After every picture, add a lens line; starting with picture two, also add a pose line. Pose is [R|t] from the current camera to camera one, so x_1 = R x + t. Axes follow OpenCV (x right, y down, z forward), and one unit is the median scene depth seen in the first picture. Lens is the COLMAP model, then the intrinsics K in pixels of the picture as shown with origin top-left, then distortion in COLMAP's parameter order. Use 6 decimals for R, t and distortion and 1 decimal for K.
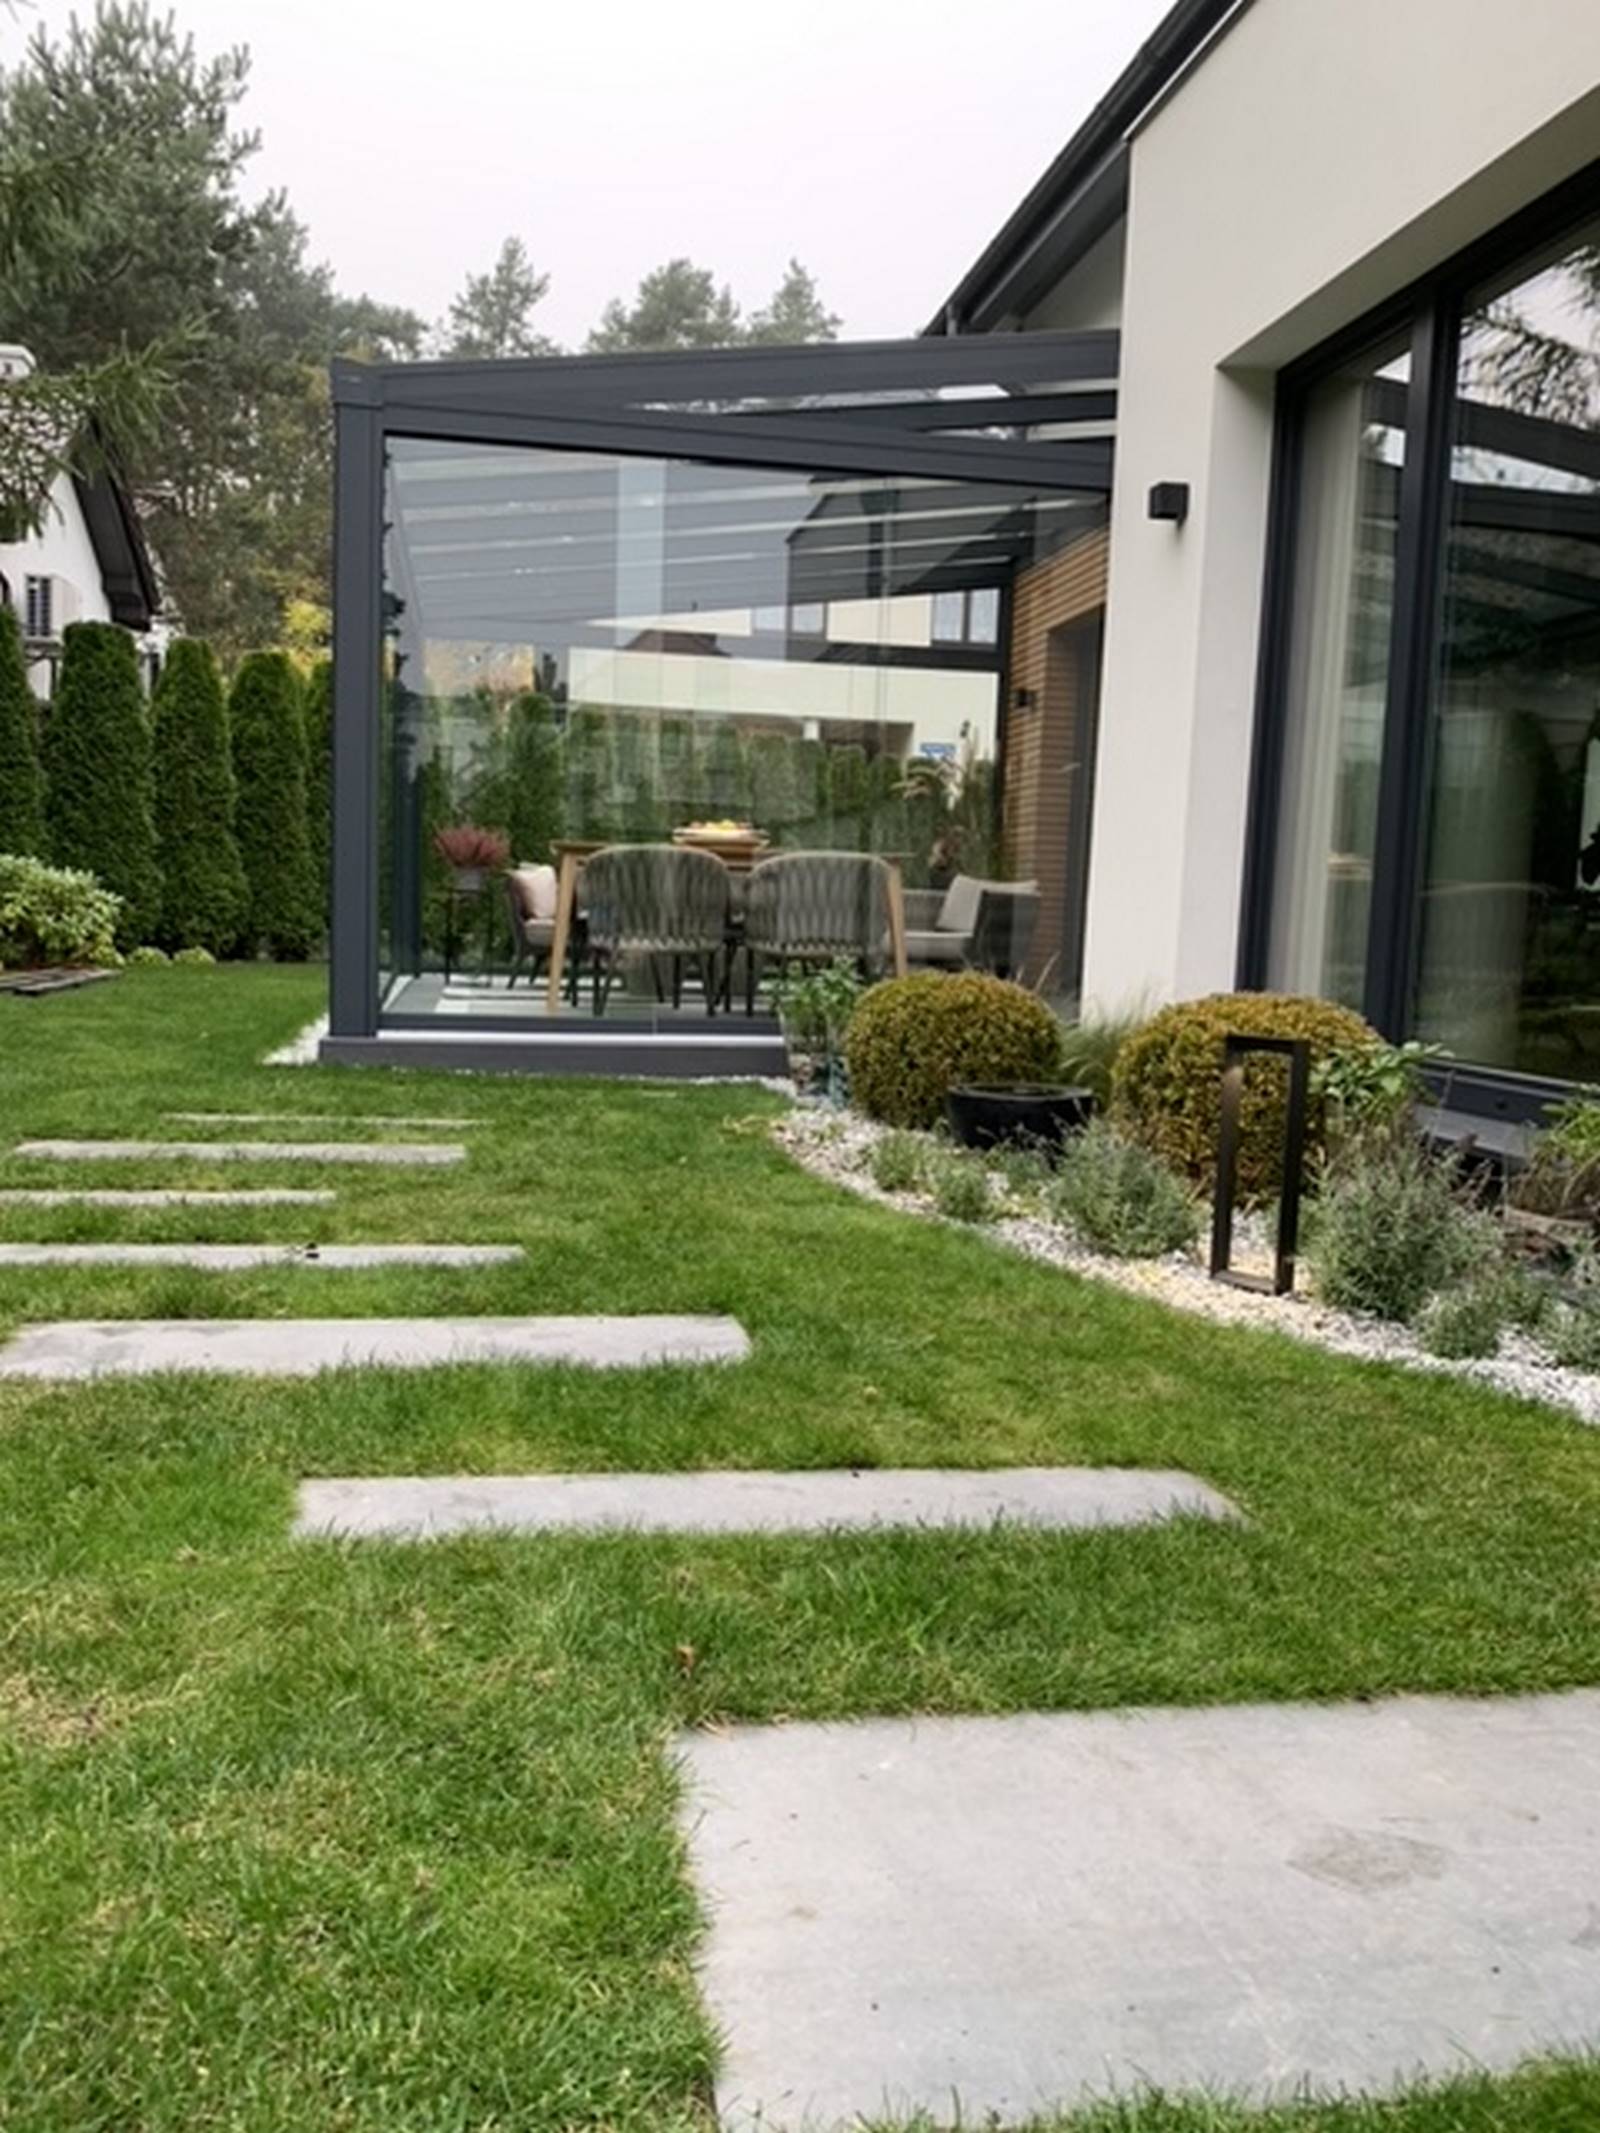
lens RADIAL K [[1602.7, 0, 800.0], [0, 1602.7, 1066.5], [0, 0, 1]] dist [0.031951, -0.070955]
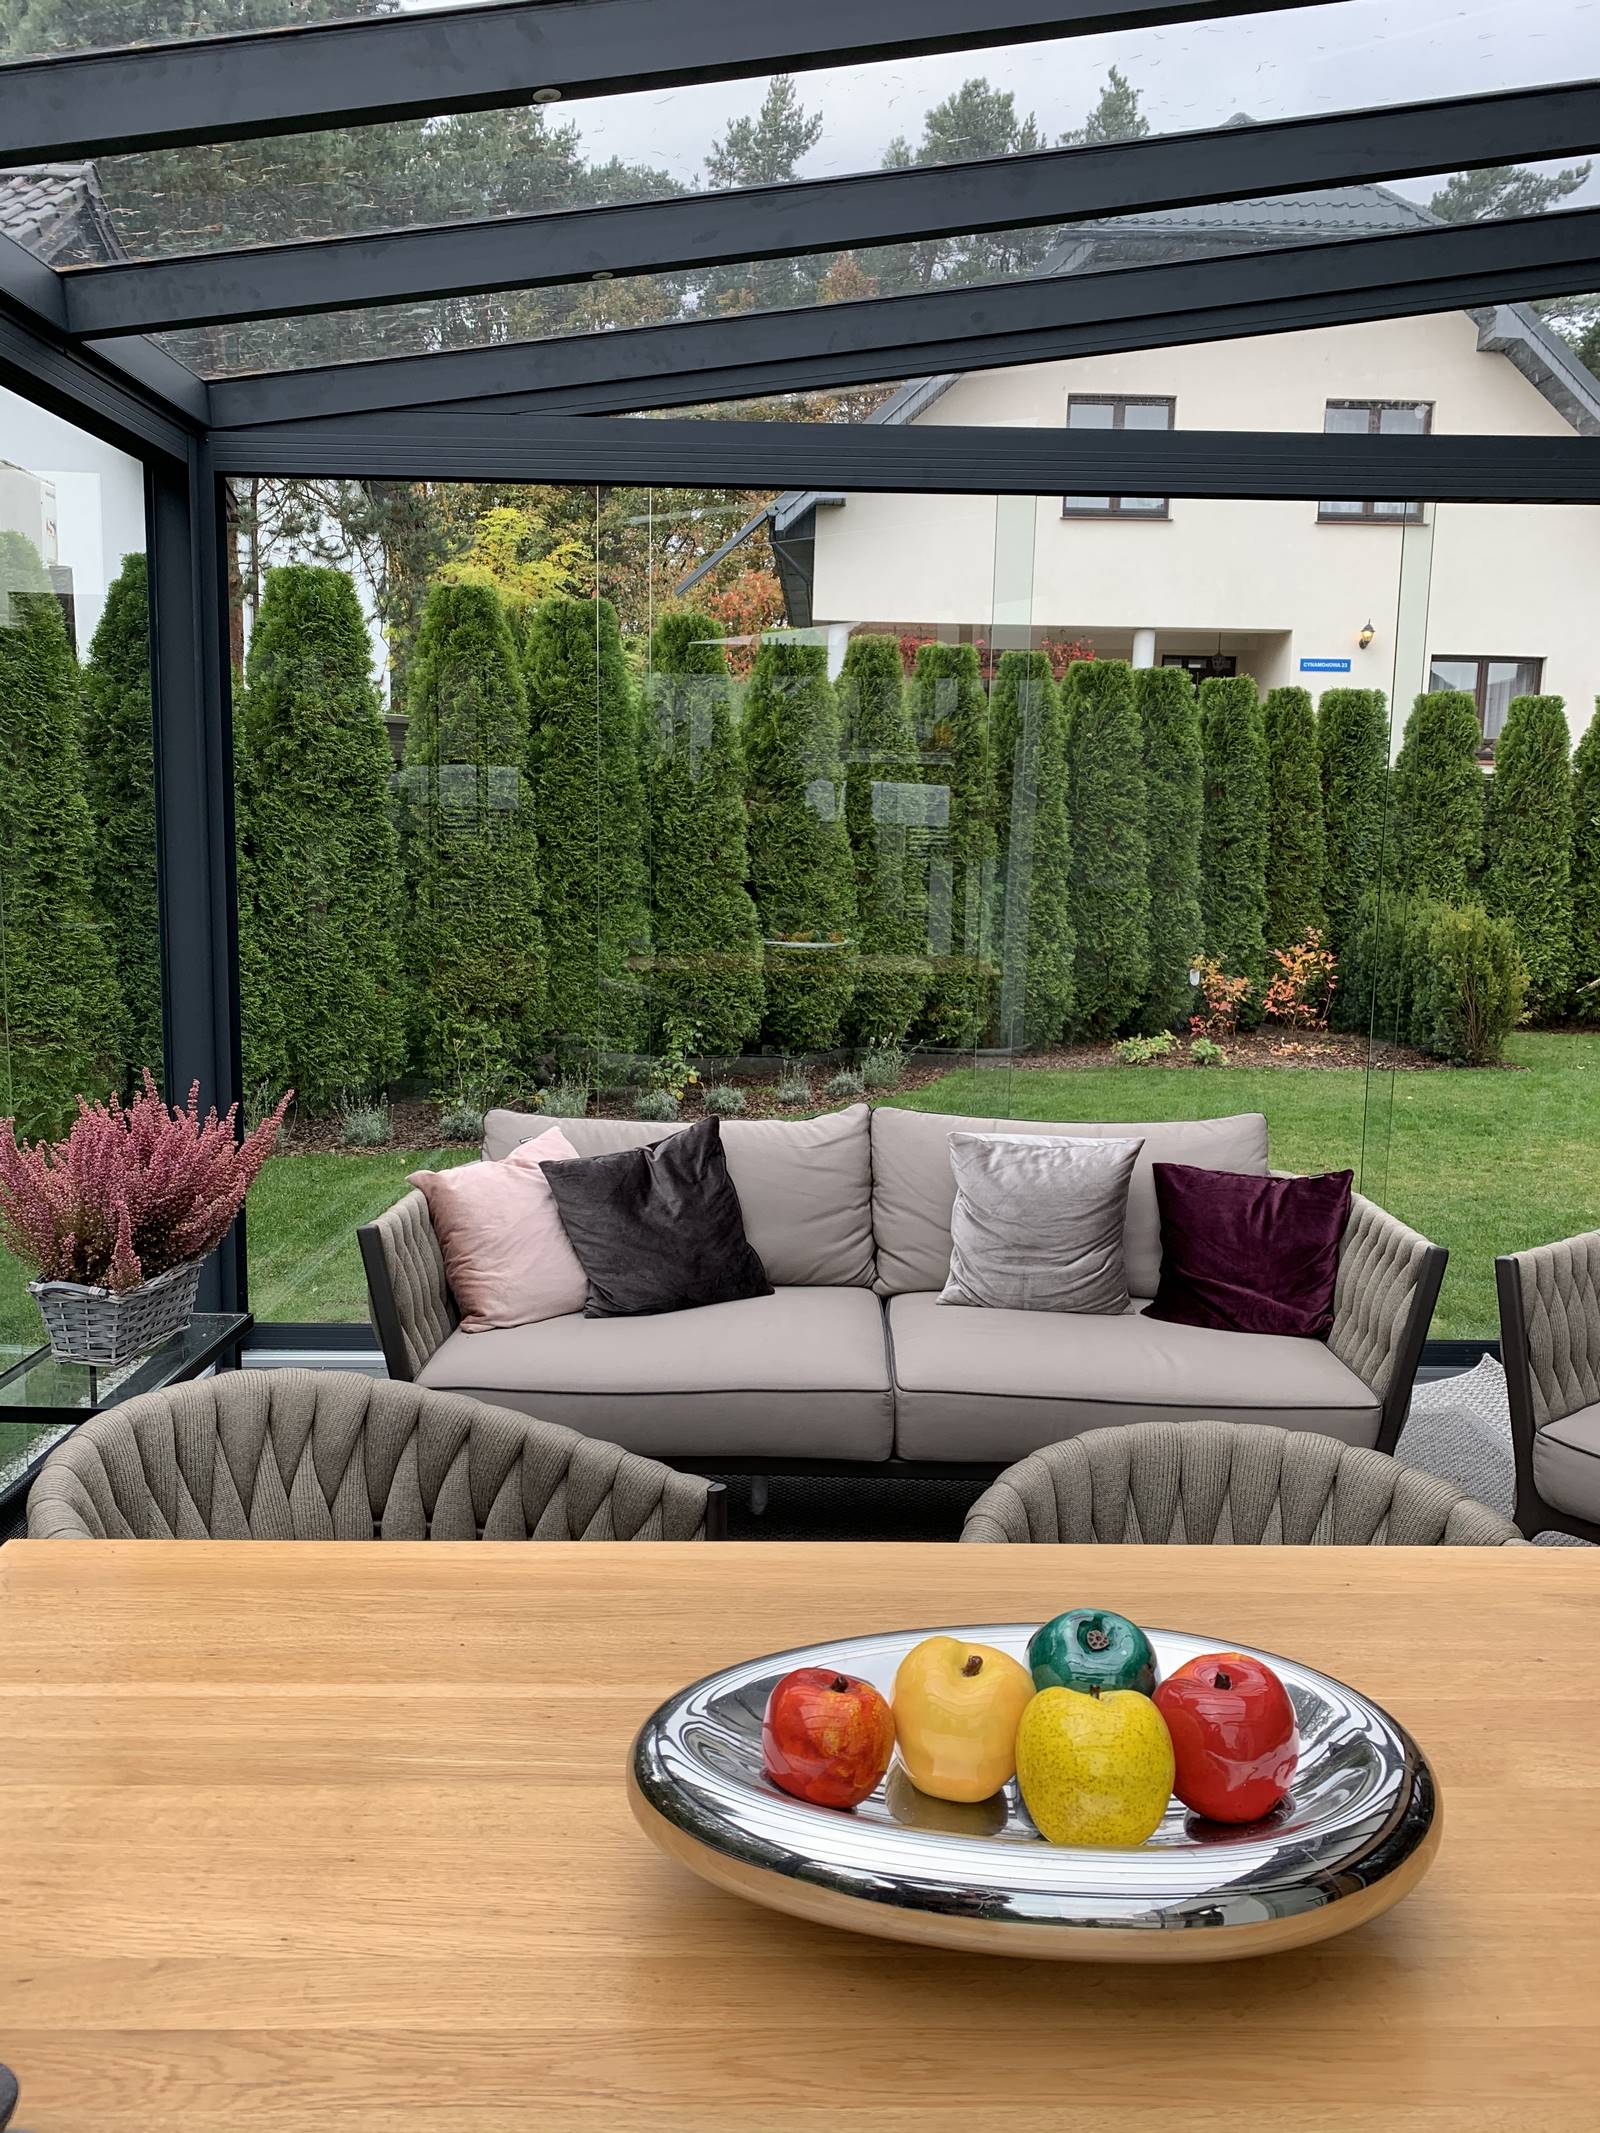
lens RADIAL K [[1602.7, 0, 800.0], [0, 1602.7, 1066.5], [0, 0, 1]] dist [0.031951, -0.070955]
pose [[0.983019, 0.009642, -0.183250, -0.005904], [-0.000250, 0.998688, 0.051210, -0.030731], [0.183503, -0.050295, 0.981732, 0.133830]]
